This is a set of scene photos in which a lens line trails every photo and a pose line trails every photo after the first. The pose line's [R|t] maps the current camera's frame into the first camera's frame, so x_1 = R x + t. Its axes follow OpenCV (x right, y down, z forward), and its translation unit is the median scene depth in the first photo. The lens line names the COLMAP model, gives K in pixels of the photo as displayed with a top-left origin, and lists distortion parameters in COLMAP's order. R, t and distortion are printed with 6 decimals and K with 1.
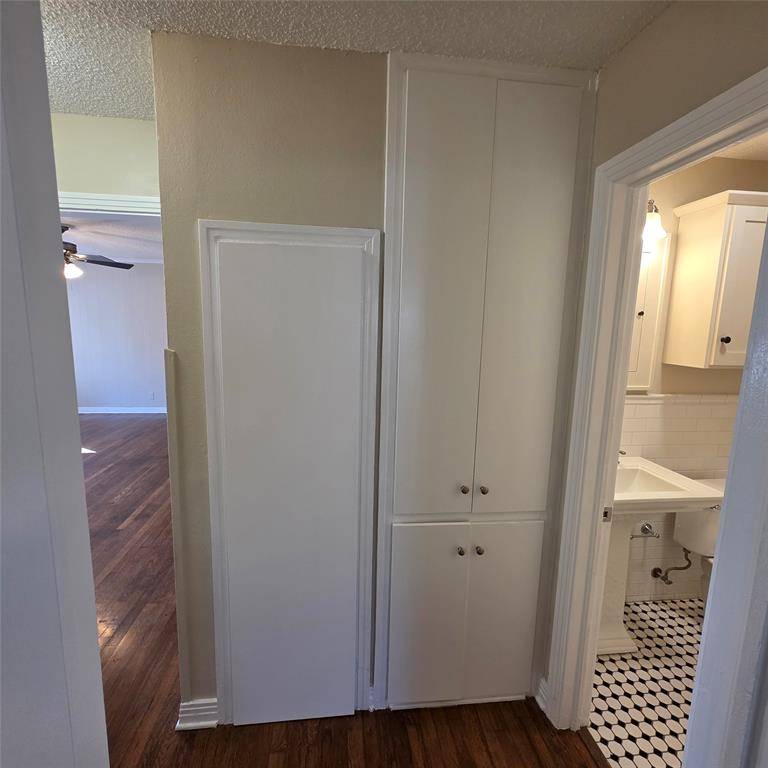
lens RADIAL K [[405.6, 0, 381.6], [0, 405.6, 380.8], [0, 0, 1]] dist [-0.000515, 0.000595]
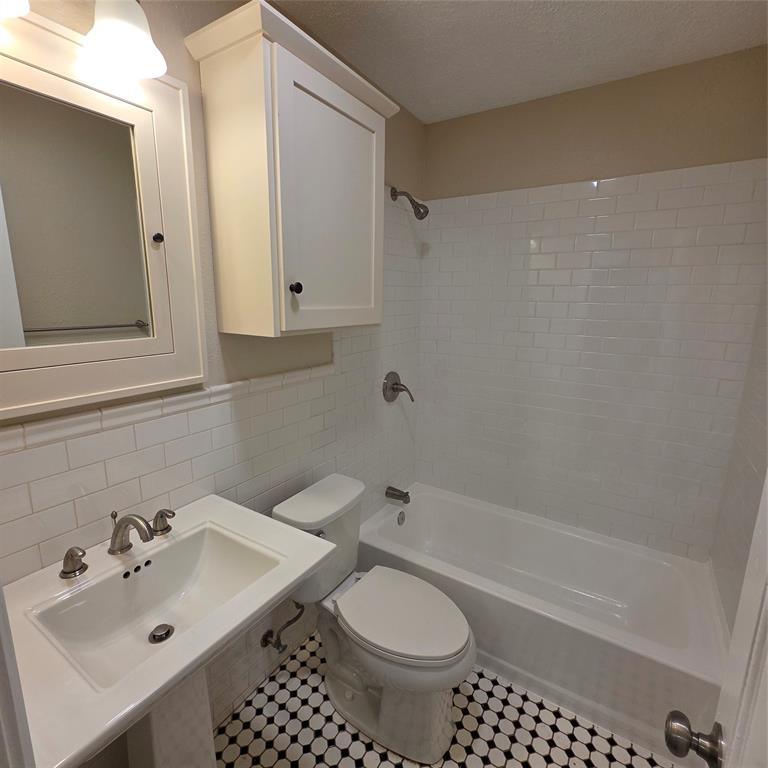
lens RADIAL K [[405.6, 0, 381.6], [0, 405.6, 380.8], [0, 0, 1]] dist [-0.000515, 0.000595]
pose [[0.630477, -0.172100, 0.756889, 0.391976], [0.114145, 0.985066, 0.128902, -0.023974], [-0.767770, 0.005125, 0.640705, 0.451105]]
